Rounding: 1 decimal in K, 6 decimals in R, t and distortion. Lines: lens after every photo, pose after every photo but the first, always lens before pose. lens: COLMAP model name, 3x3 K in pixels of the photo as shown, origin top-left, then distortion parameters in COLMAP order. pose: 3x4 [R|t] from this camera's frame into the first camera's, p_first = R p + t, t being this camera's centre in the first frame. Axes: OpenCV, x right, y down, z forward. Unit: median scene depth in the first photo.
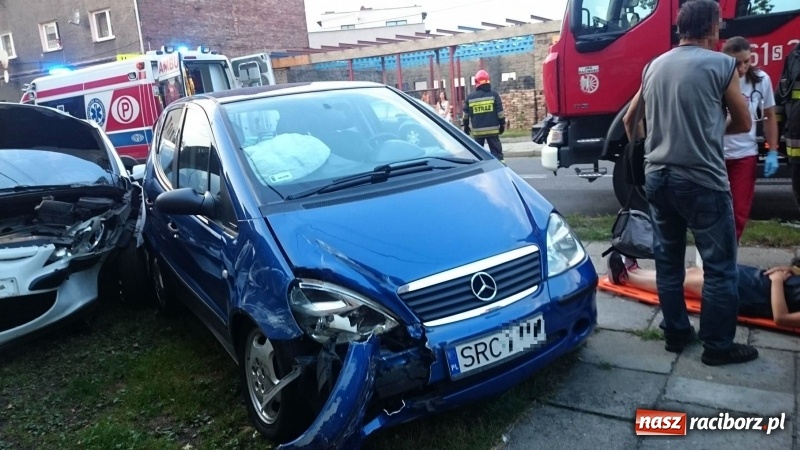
lens RADIAL K [[650.0, 0, 400.0], [0, 650.0, 225.0], [0, 0, 1]] dist [0.190525, -0.328237]
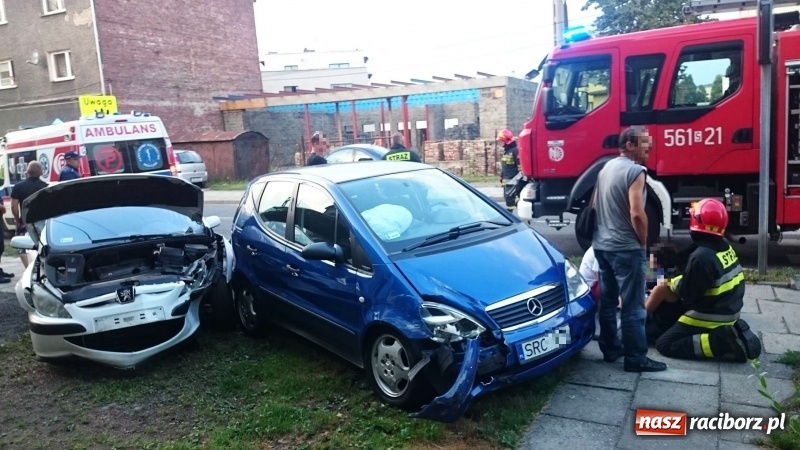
lens RADIAL K [[650.0, 0, 400.0], [0, 650.0, 225.0], [0, 0, 1]] dist [0.190525, -0.328237]
pose [[0.994858, 0.005937, 0.101102, -0.235974], [-0.000476, 0.998543, -0.053957, -0.012245], [-0.101275, 0.053631, 0.993412, -0.373237]]
